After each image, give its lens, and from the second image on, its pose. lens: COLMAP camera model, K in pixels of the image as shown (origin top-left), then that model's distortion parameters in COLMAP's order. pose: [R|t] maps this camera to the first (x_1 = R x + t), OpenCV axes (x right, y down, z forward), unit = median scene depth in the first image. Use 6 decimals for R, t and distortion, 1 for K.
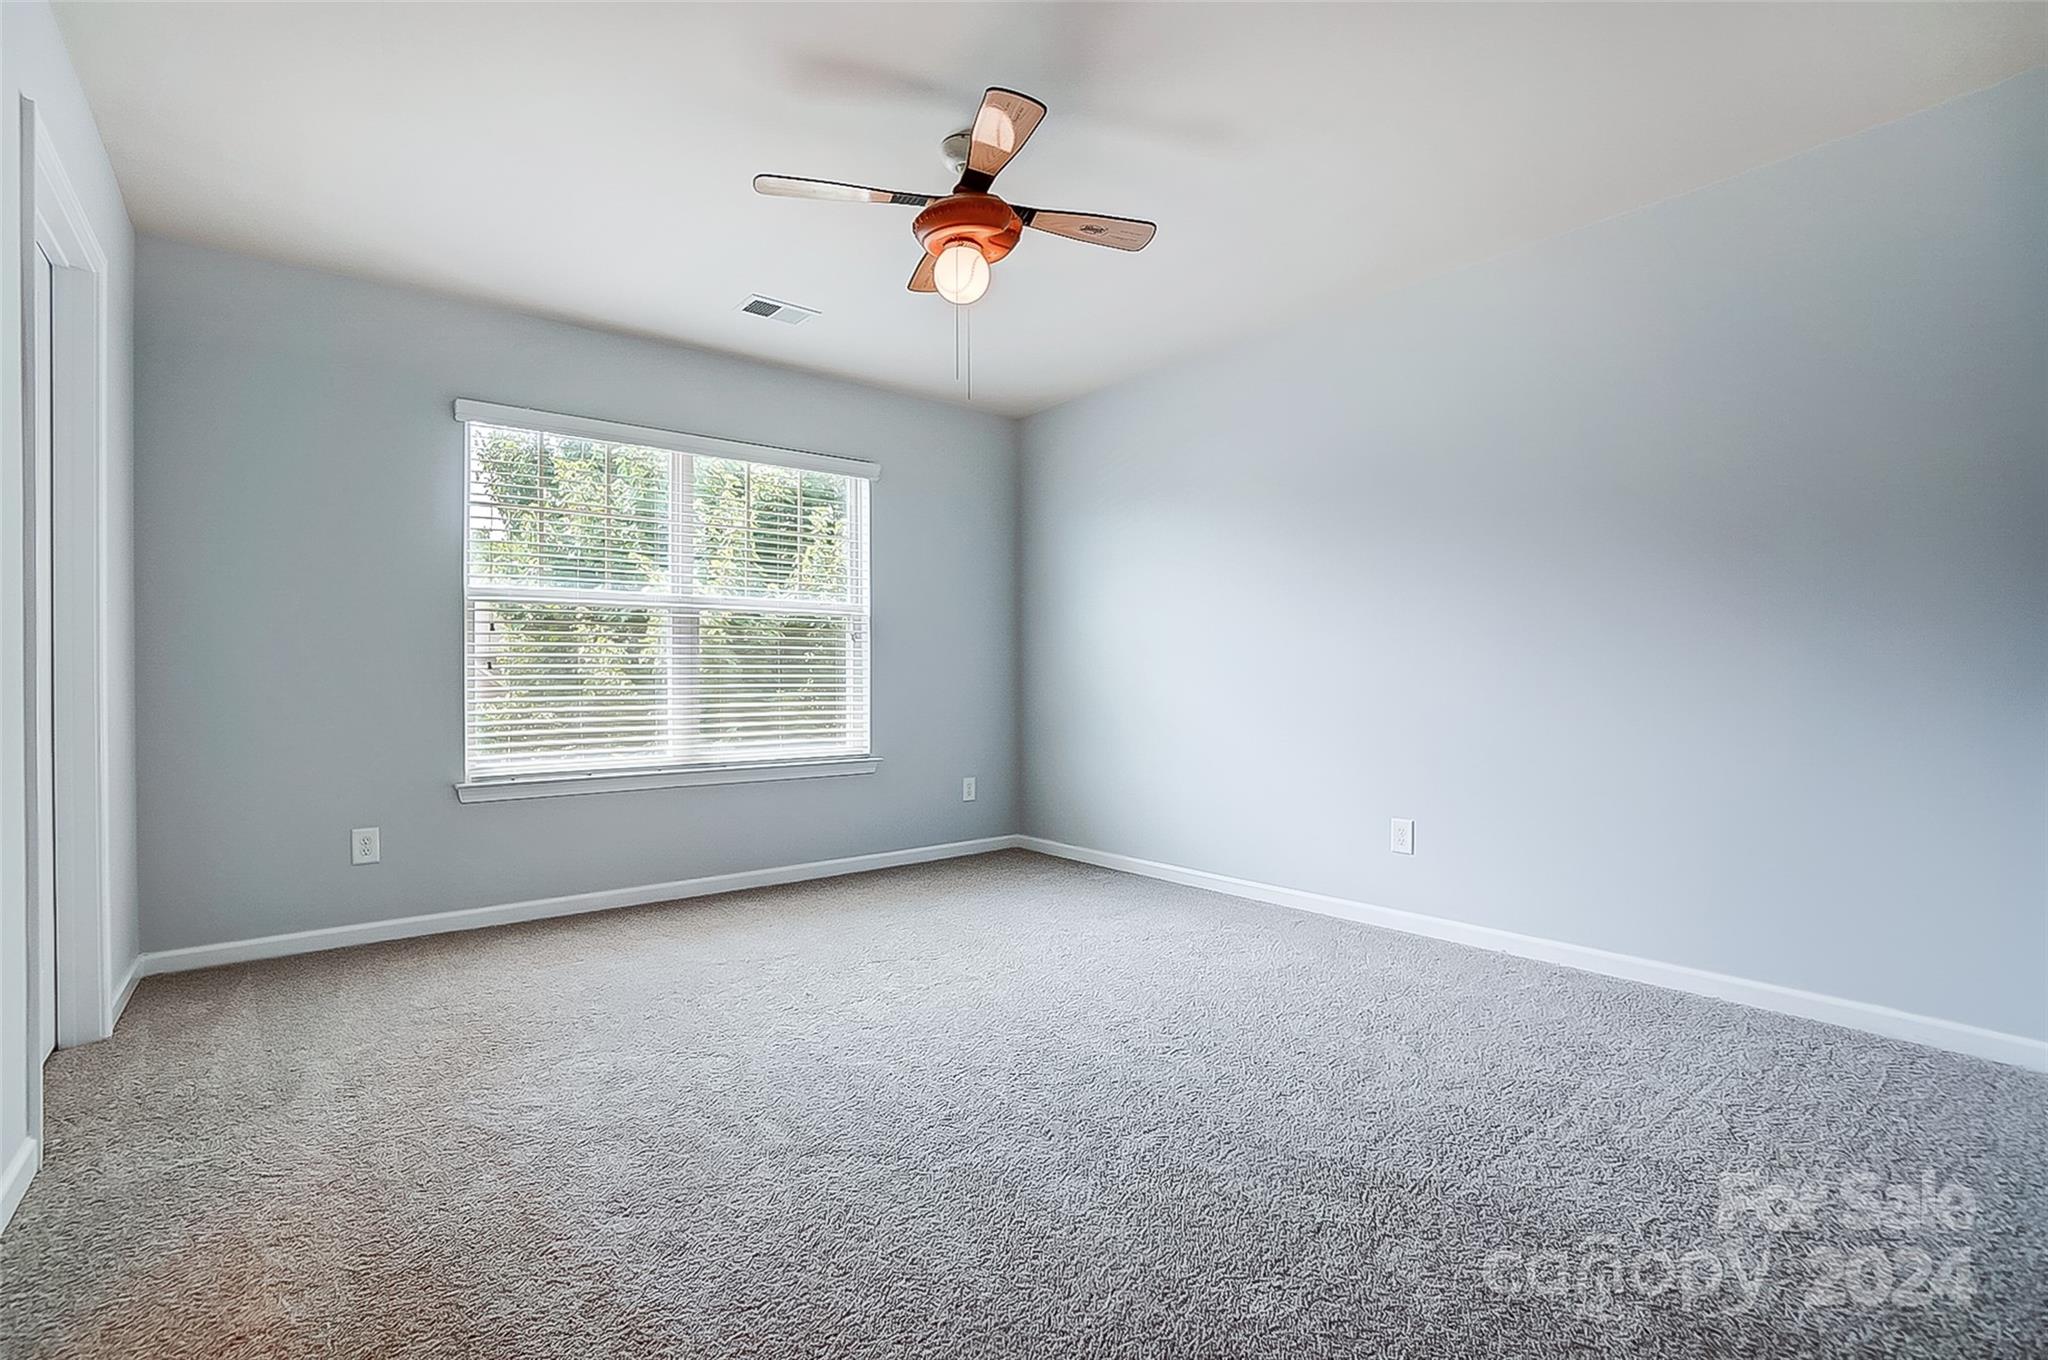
lens RADIAL K [[911.8, 0, 1024.0], [0, 911.8, 680.0], [0, 0, 1]] dist [-0.065036, 0.022381]
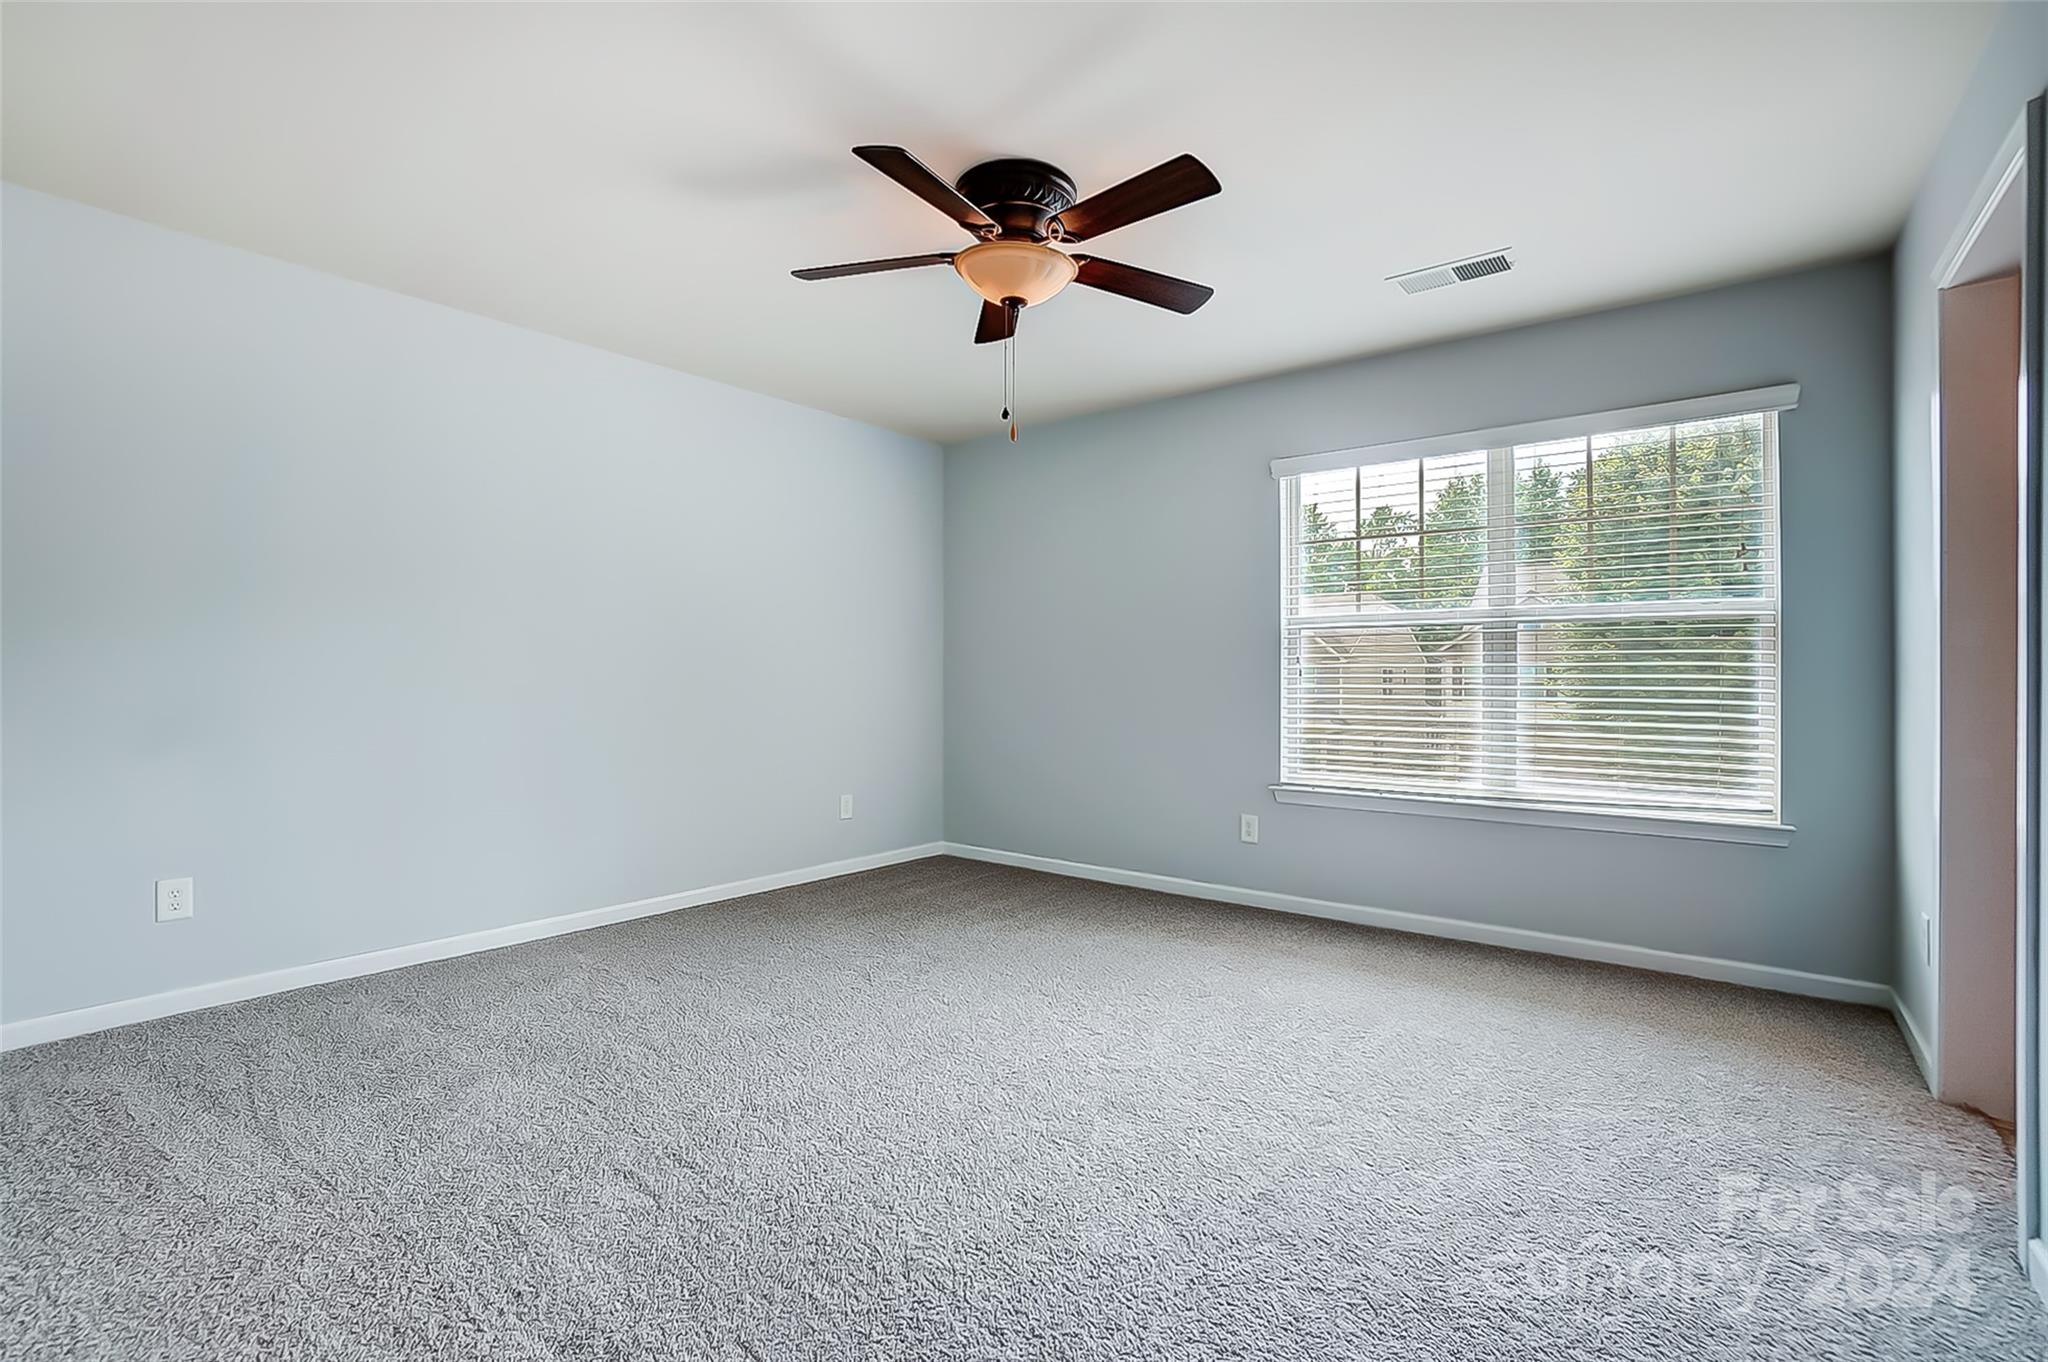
lens RADIAL K [[911.8, 0, 1024.0], [0, 911.8, 681.0], [0, 0, 1]] dist [-0.065036, 0.022381]
pose [[0.212588, 0.002138, -0.977139, 0.437215], [-0.016905, 0.999856, -0.001490, -0.014092], [0.976996, 0.016835, 0.212594, 0.400941]]
